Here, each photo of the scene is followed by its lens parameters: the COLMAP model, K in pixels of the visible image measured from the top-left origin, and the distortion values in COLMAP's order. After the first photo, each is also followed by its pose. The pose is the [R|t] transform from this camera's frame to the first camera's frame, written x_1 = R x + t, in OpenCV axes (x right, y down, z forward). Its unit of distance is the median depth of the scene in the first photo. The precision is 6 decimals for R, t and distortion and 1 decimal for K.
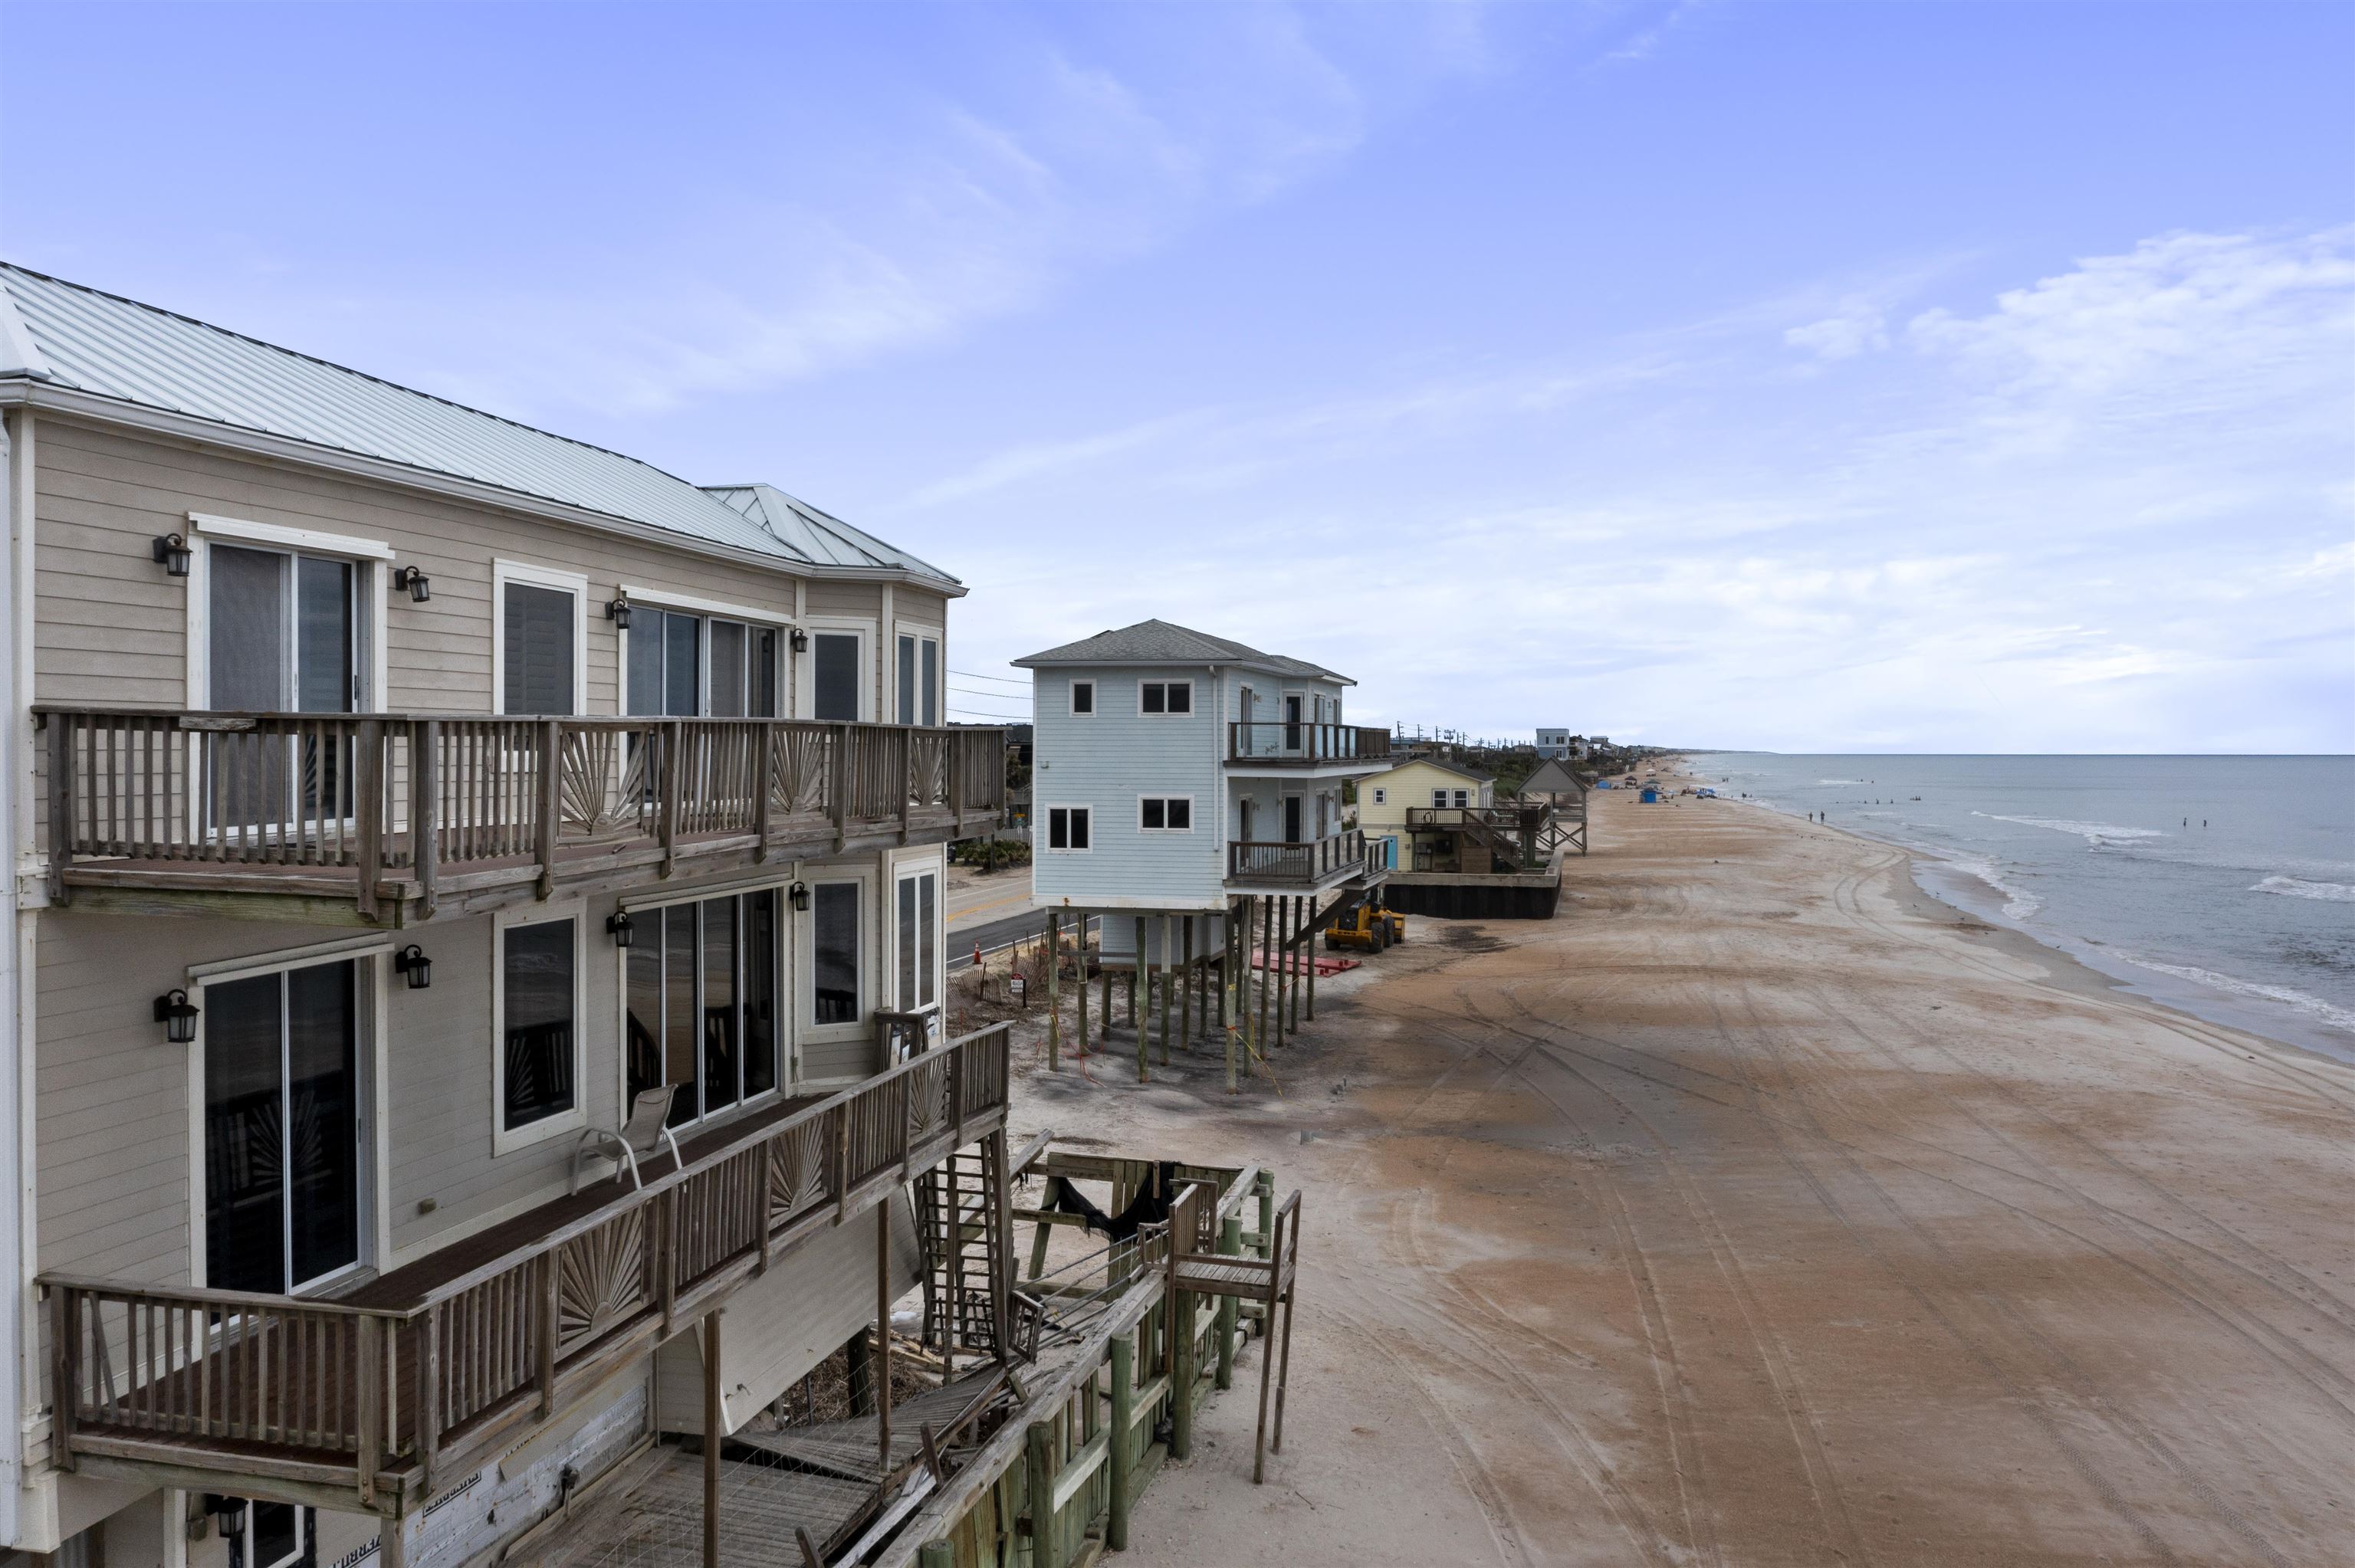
lens RADIAL K [[1860.2, 0, 1177.5], [0, 1860.2, 784.0], [0, 0, 1]] dist [-0.018255, -0.001957]
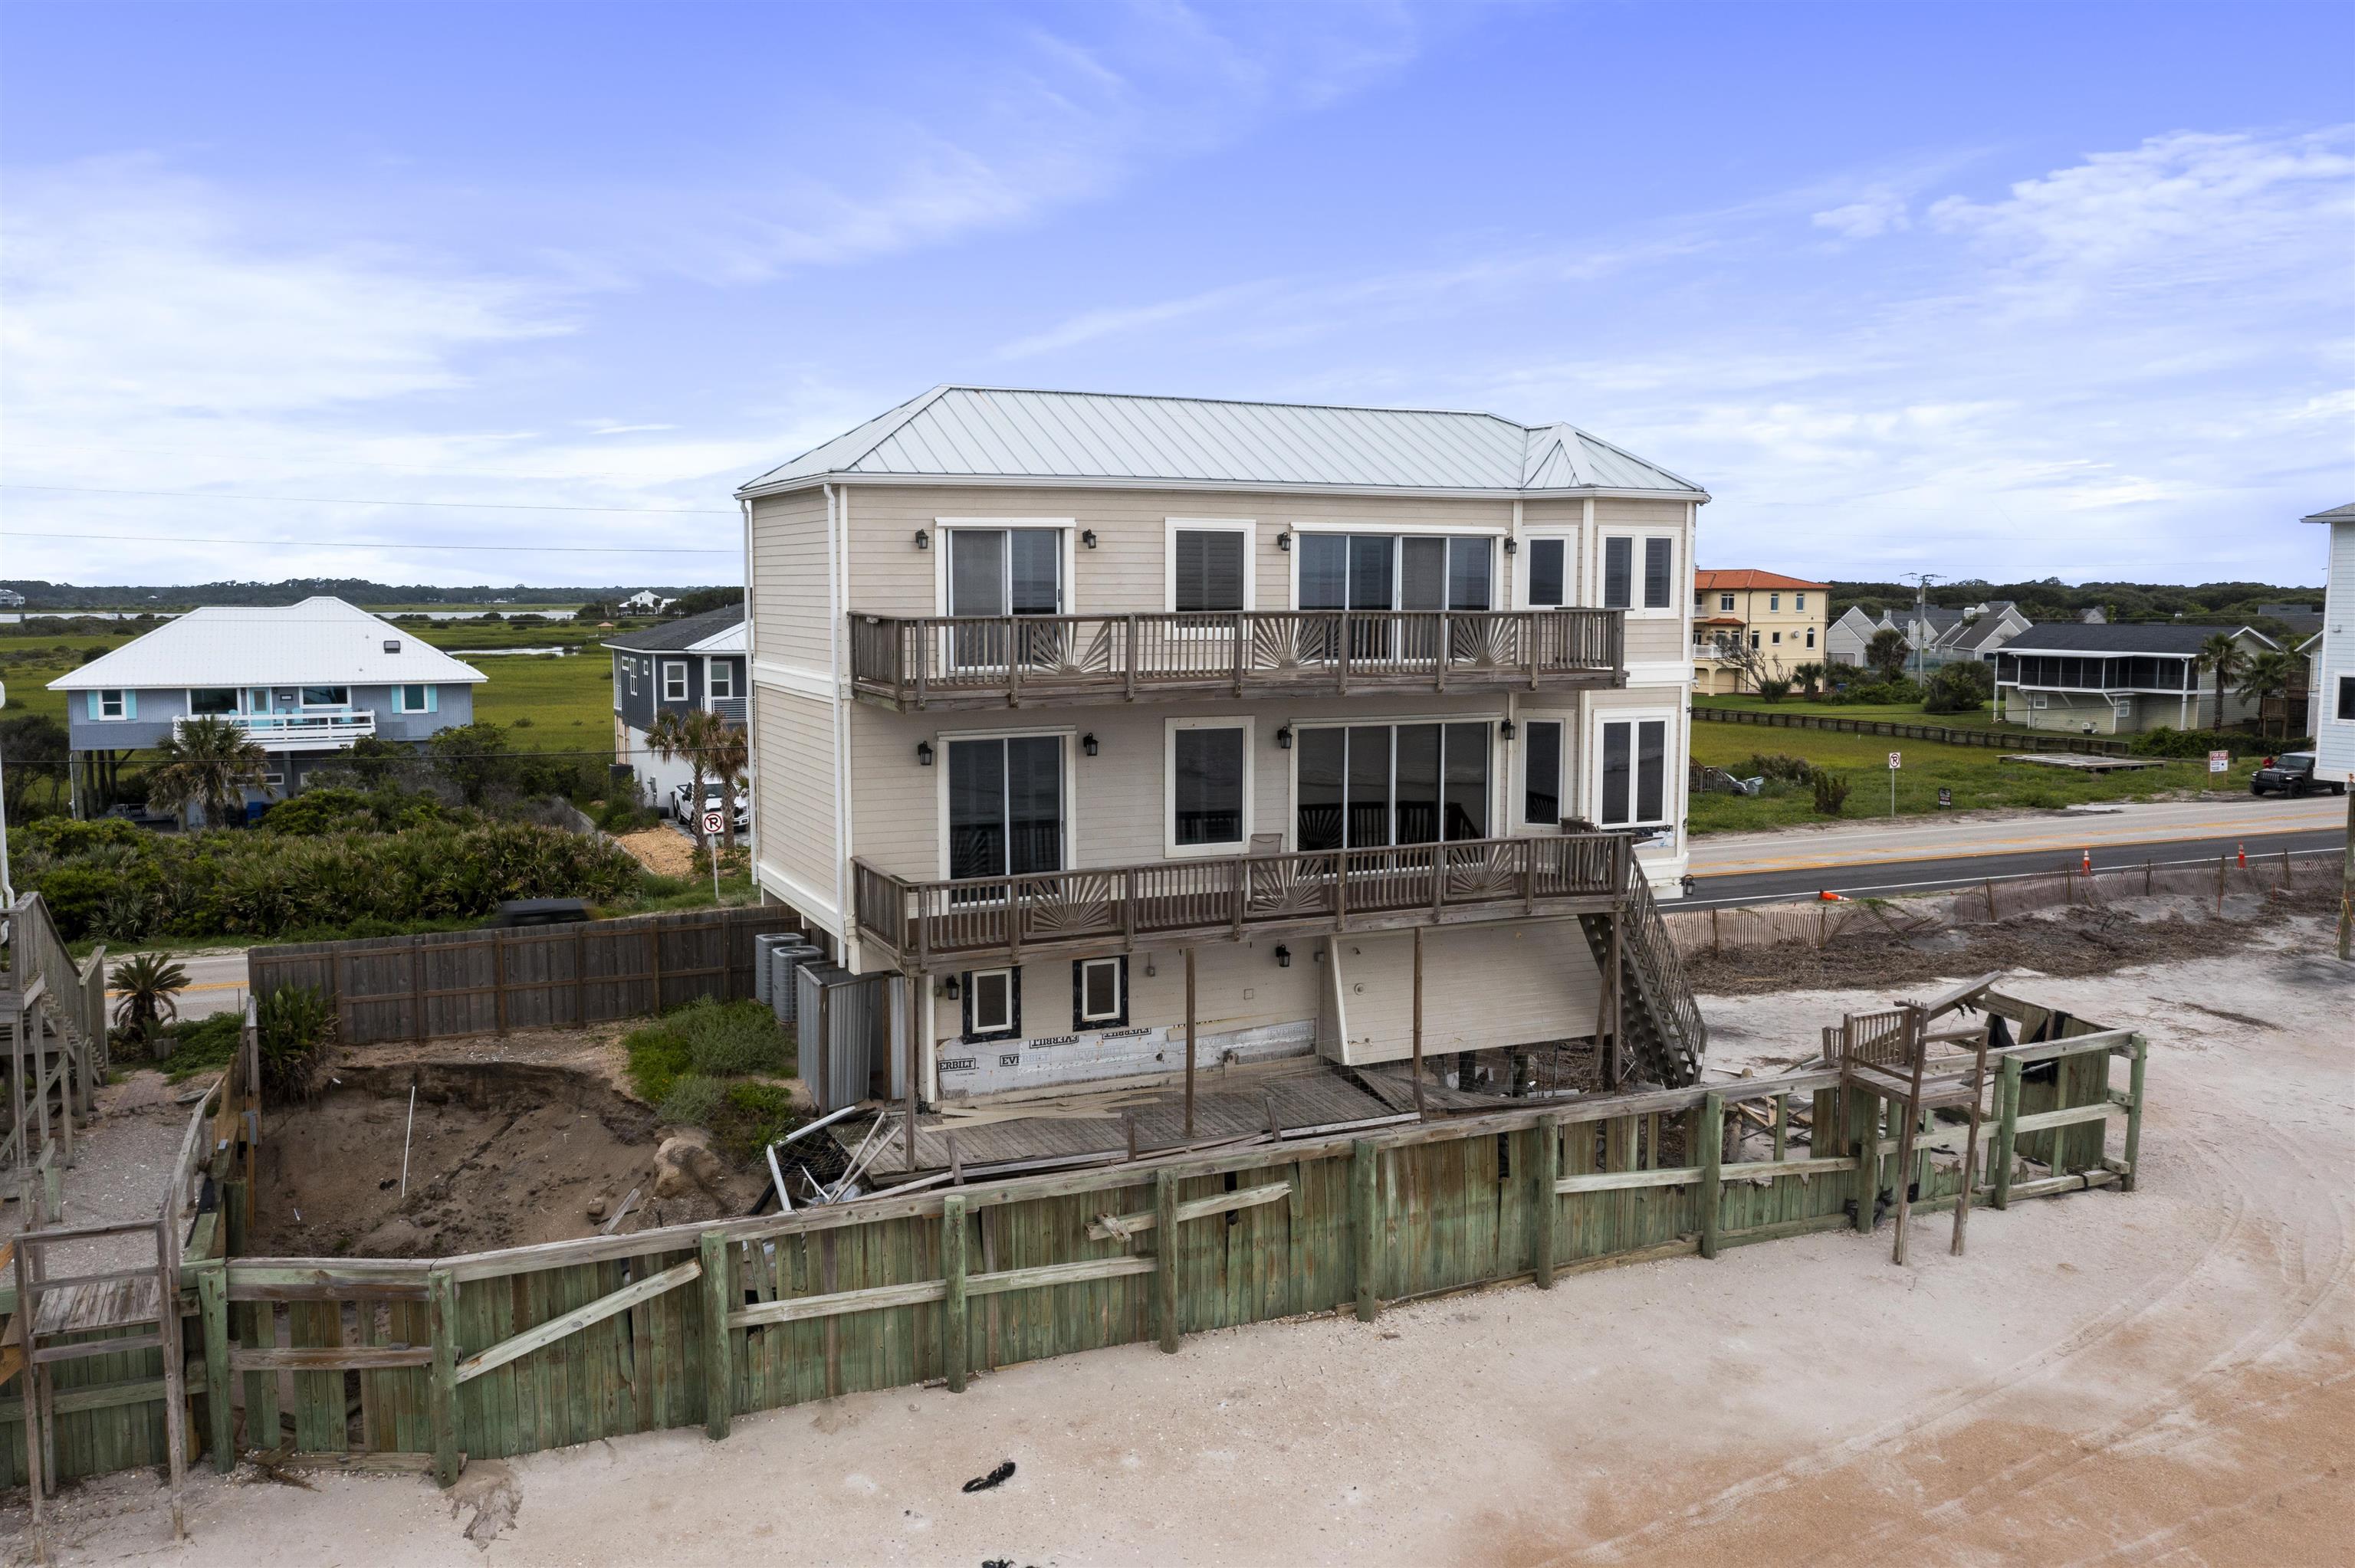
lens RADIAL K [[1860.2, 0, 1177.5], [0, 1860.2, 784.0], [0, 0, 1]] dist [-0.018255, -0.001957]
pose [[0.603333, 0.077151, -0.793748, 0.772338], [-0.012192, 0.996085, 0.087551, -0.018185], [0.797396, -0.043146, 0.601912, -0.044028]]
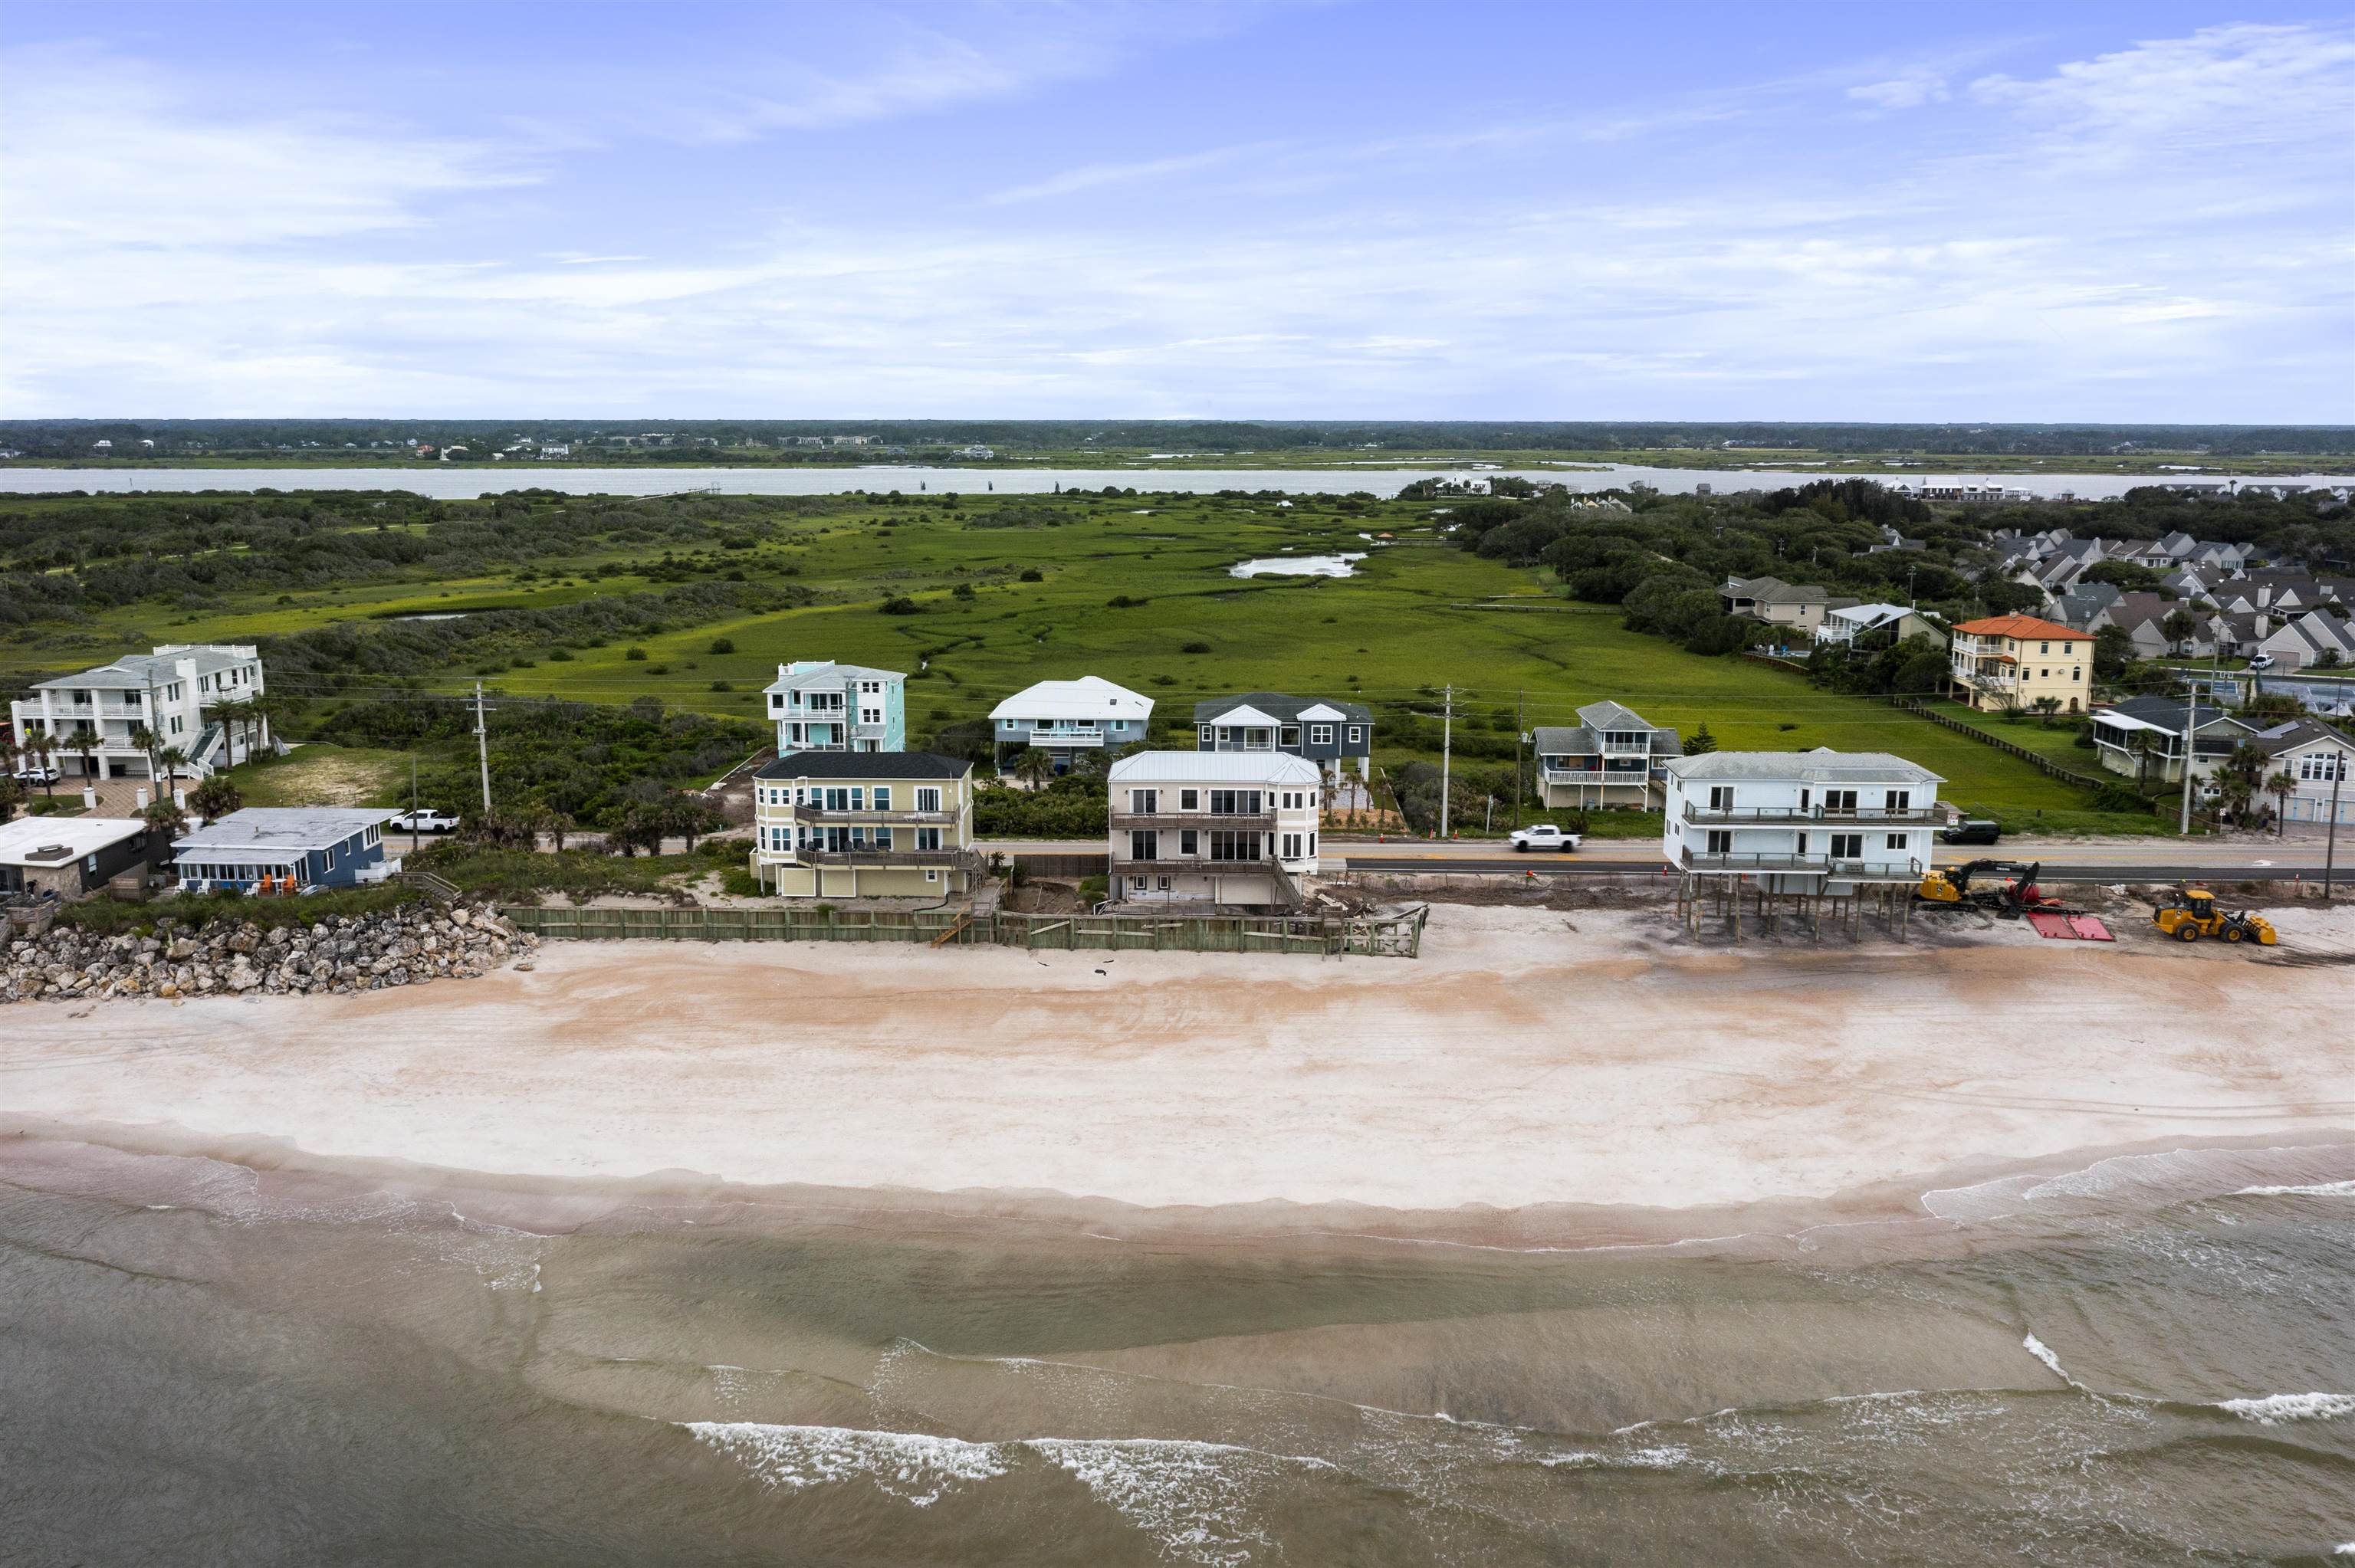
lens RADIAL K [[1860.2, 0, 1177.5], [0, 1860.2, 784.0], [0, 0, 1]] dist [-0.018255, -0.001957]
pose [[0.187164, 0.186053, -0.964549, 5.756056], [-0.018749, 0.982398, 0.185857, -1.261670], [0.982150, -0.016701, 0.187357, -0.443545]]
